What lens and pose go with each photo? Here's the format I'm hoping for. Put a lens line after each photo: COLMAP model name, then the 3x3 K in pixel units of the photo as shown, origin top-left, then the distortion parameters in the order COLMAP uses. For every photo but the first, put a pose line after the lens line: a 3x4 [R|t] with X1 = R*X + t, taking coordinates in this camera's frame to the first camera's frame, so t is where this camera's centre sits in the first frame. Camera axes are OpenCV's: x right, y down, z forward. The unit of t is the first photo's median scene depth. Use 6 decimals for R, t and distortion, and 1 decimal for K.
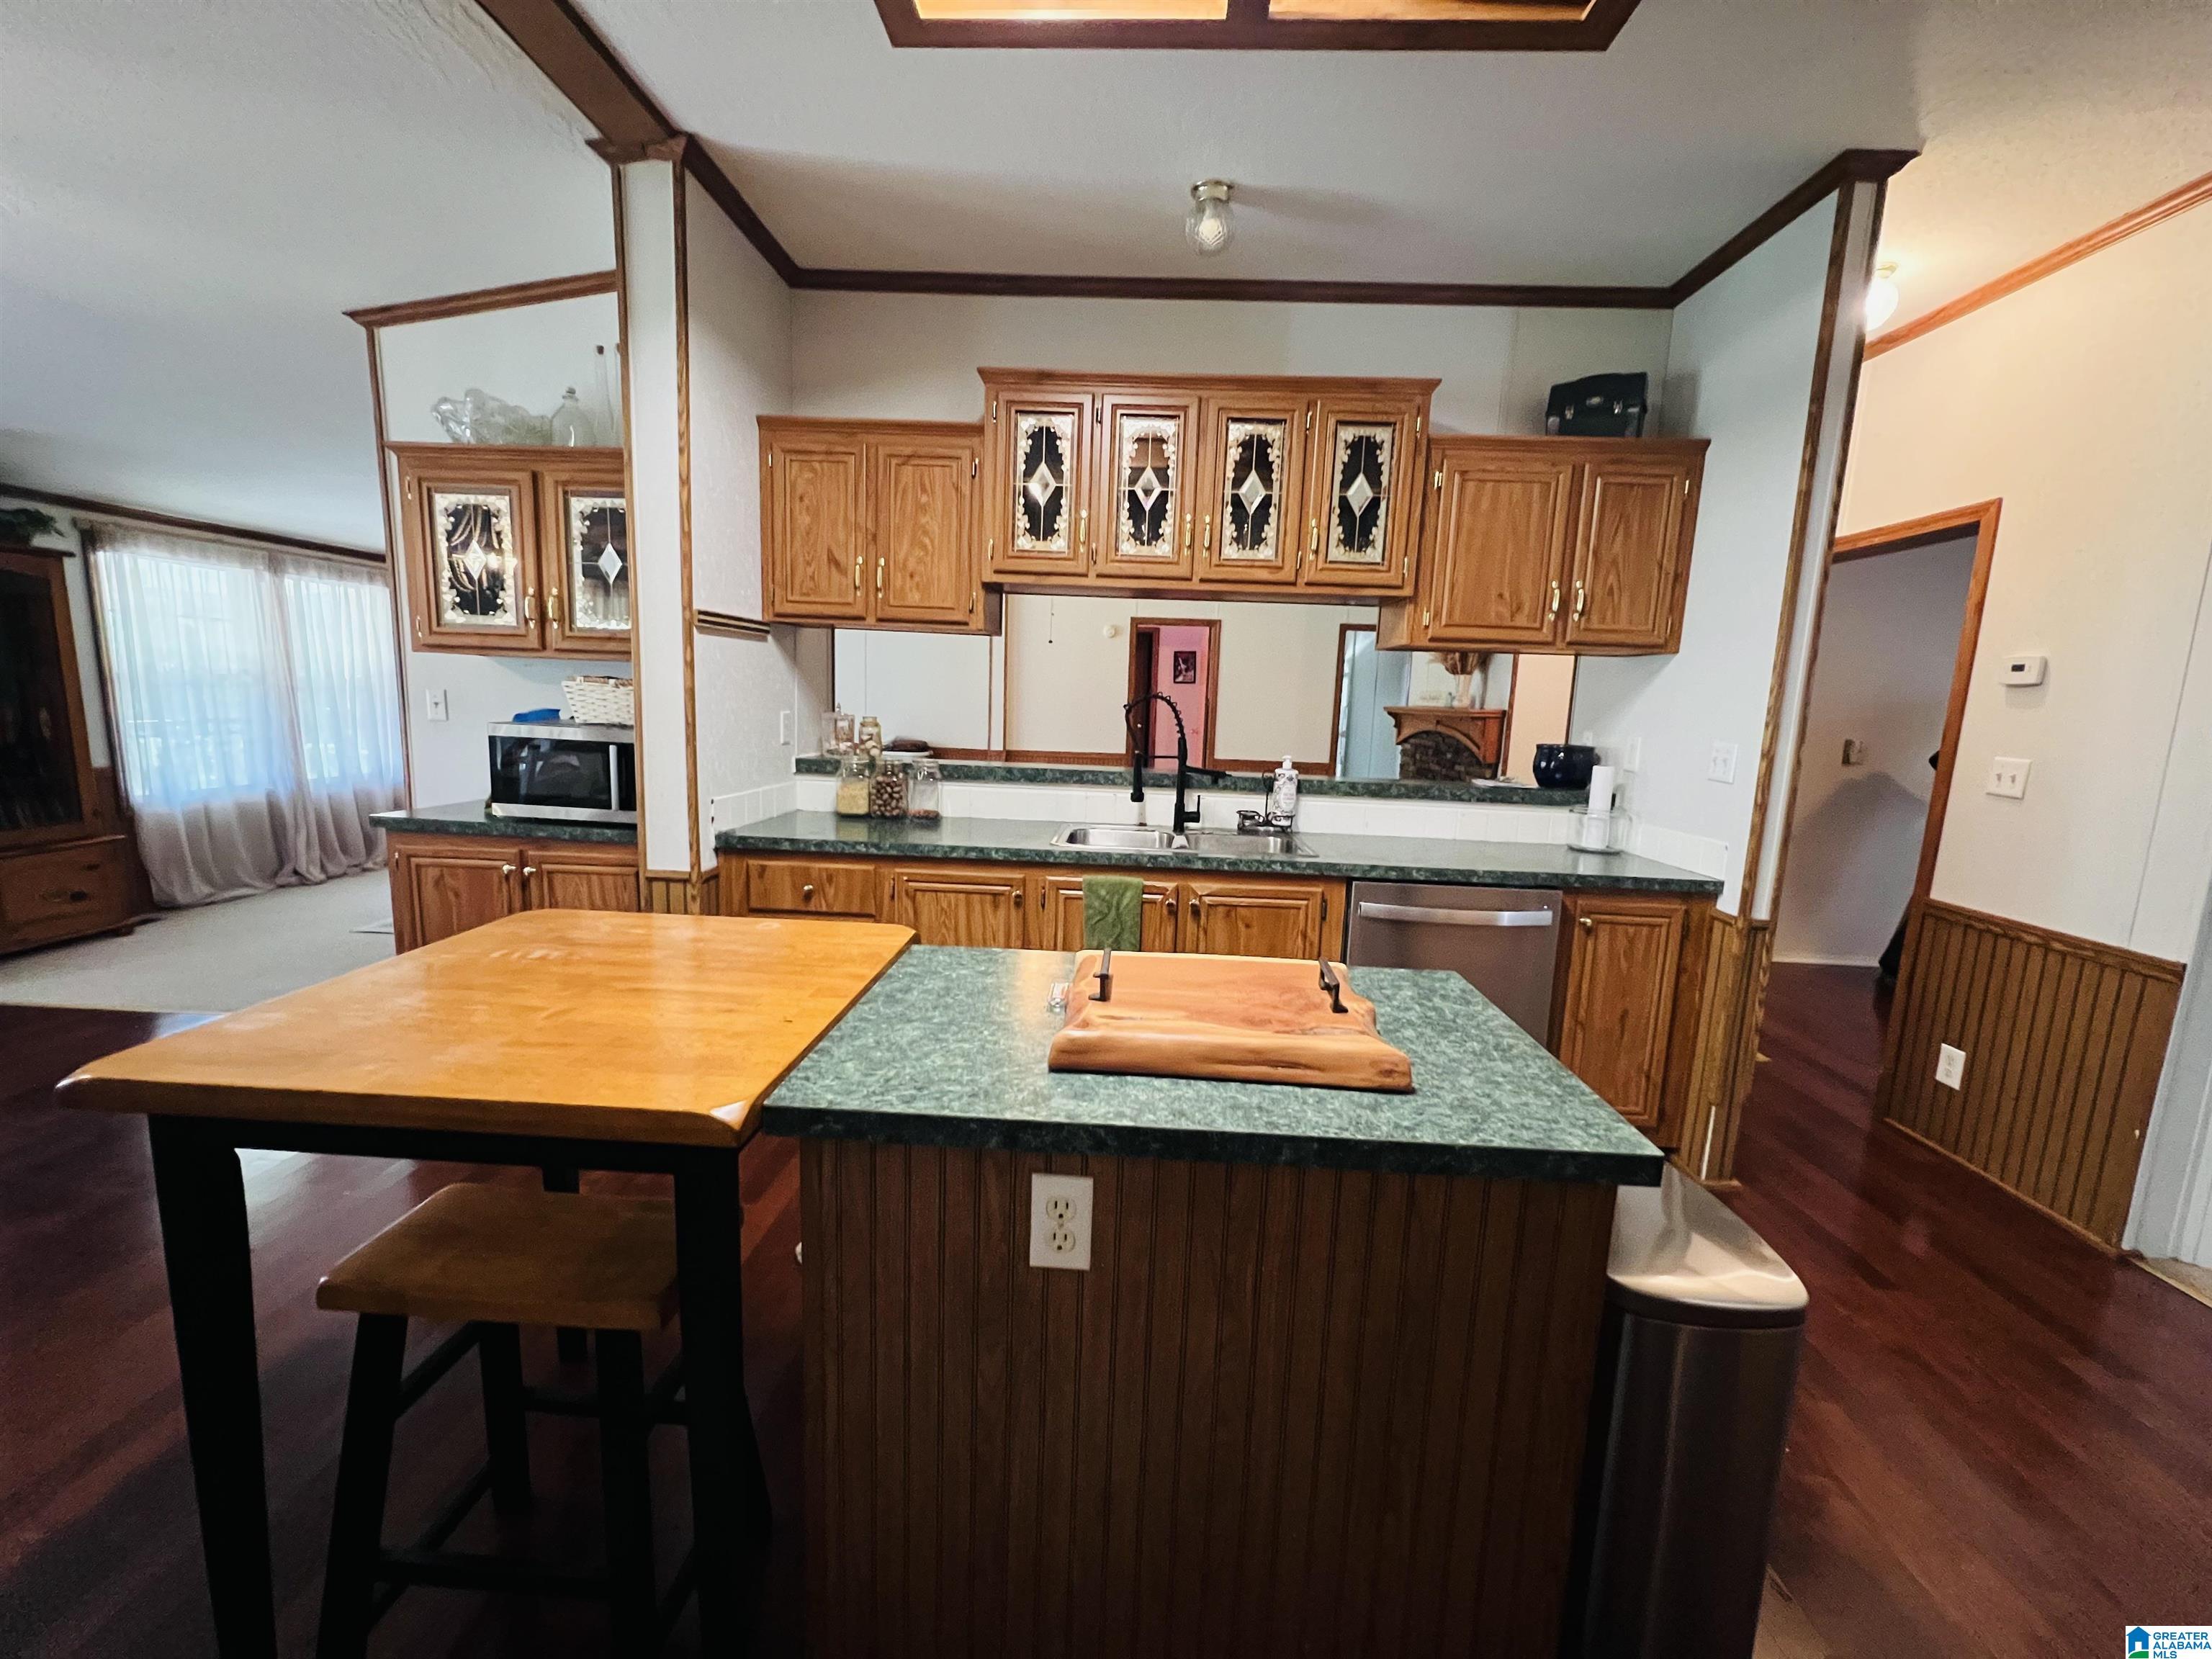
lens RADIAL K [[885.9, 0, 1124.4], [0, 885.9, 821.7], [0, 0, 1]] dist [-0.001834, 0.000643]
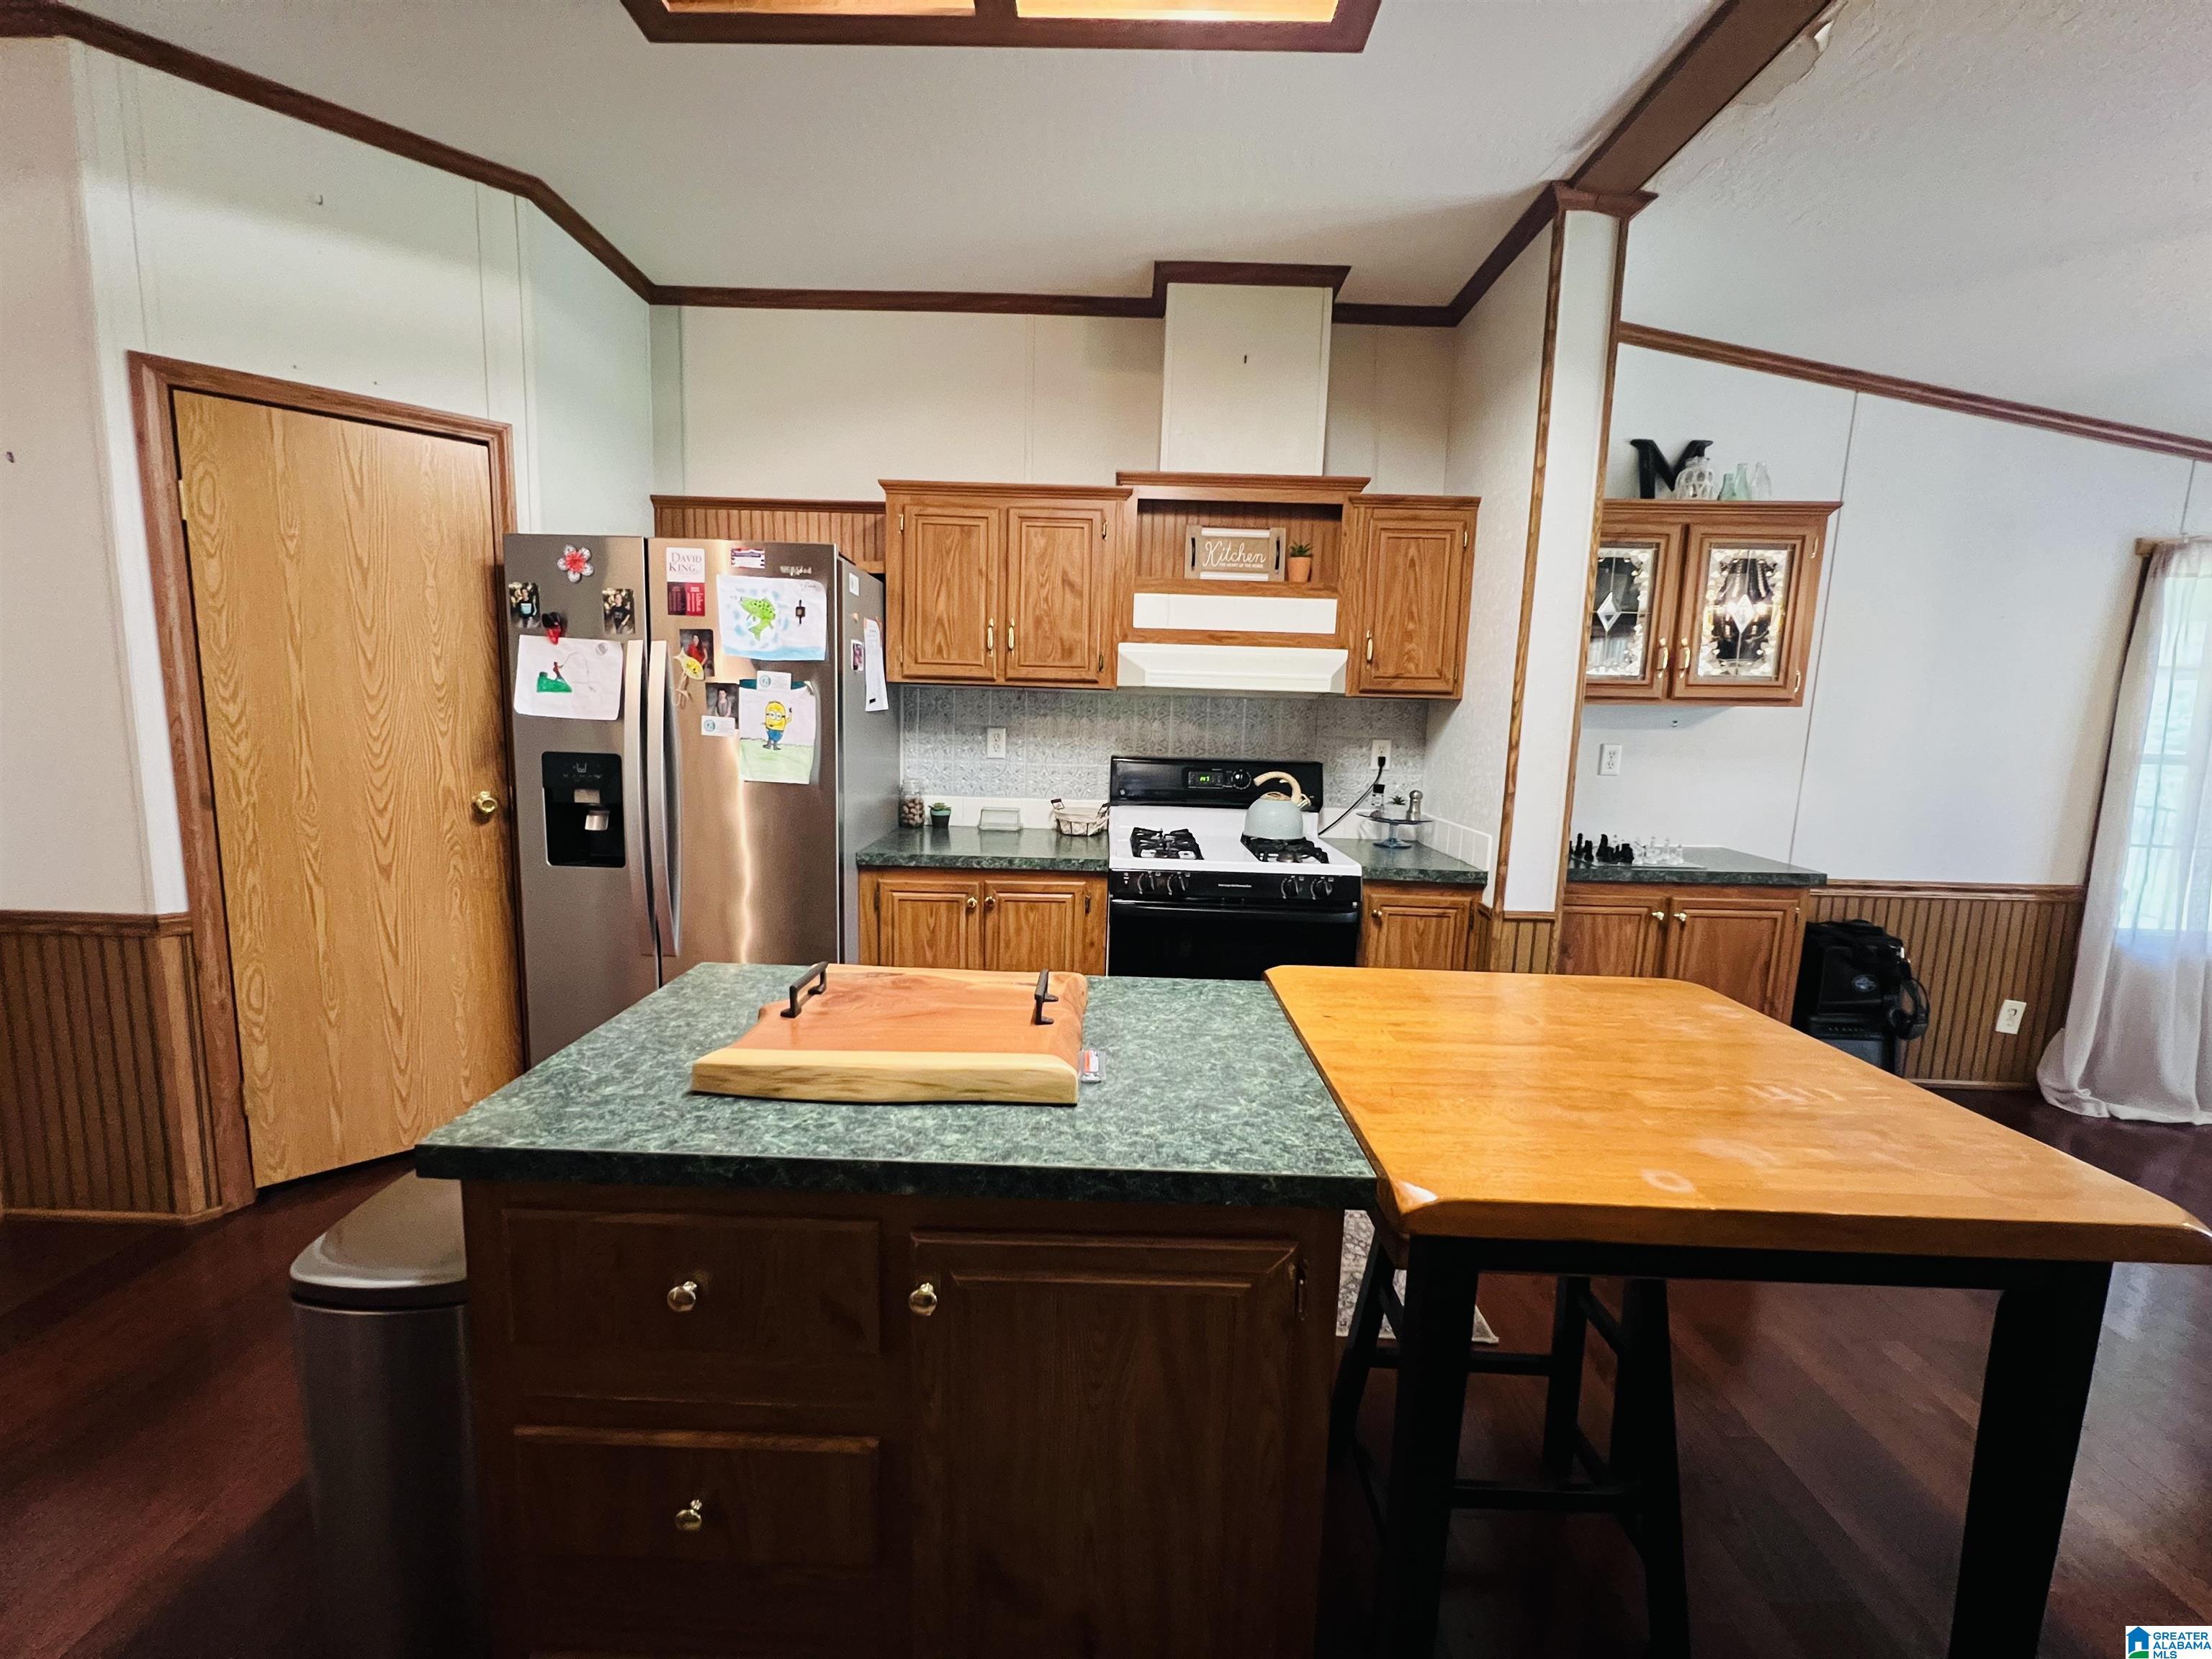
lens RADIAL K [[885.9, 0, 1109.0], [0, 885.9, 825.2], [0, 0, 1]] dist [-0.001834, 0.000643]
pose [[-0.997524, -0.062616, -0.032014, -0.054563], [-0.068863, 0.962052, 0.264032, -0.272696], [0.014267, 0.265583, -0.963982, 1.954296]]
